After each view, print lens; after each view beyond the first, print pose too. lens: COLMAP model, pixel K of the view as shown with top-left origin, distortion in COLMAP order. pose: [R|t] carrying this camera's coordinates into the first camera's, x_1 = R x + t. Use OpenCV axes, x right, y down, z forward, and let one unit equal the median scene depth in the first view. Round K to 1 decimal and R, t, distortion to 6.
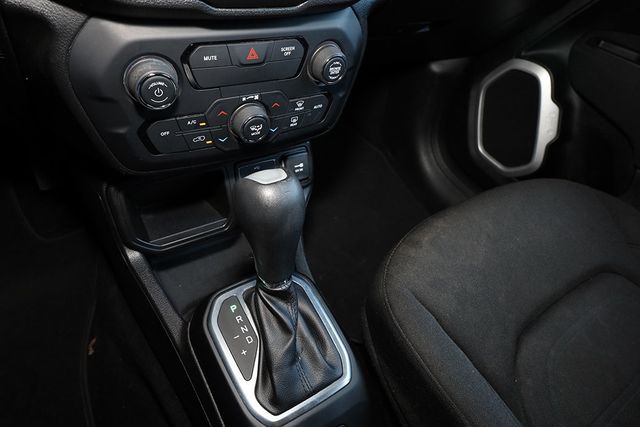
lens RADIAL K [[391.6, 0, 319.2], [0, 391.6, 212.9], [0, 0, 1]] dist [0.027042, 0.000731]
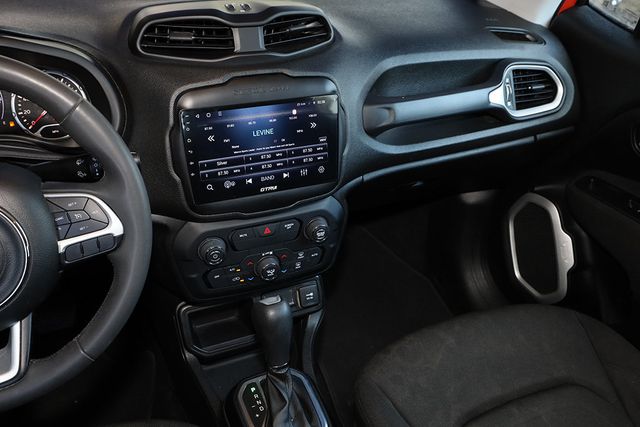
lens RADIAL K [[613.4, 0, 320.0], [0, 613.4, 213.5], [0, 0, 1]] dist [0.003910, -0.008575]
pose [[0.981342, -0.036118, -0.188845, 0.512238], [-0.012363, 0.968311, -0.249442, 0.174865], [0.191870, 0.247122, 0.949798, -1.382081]]
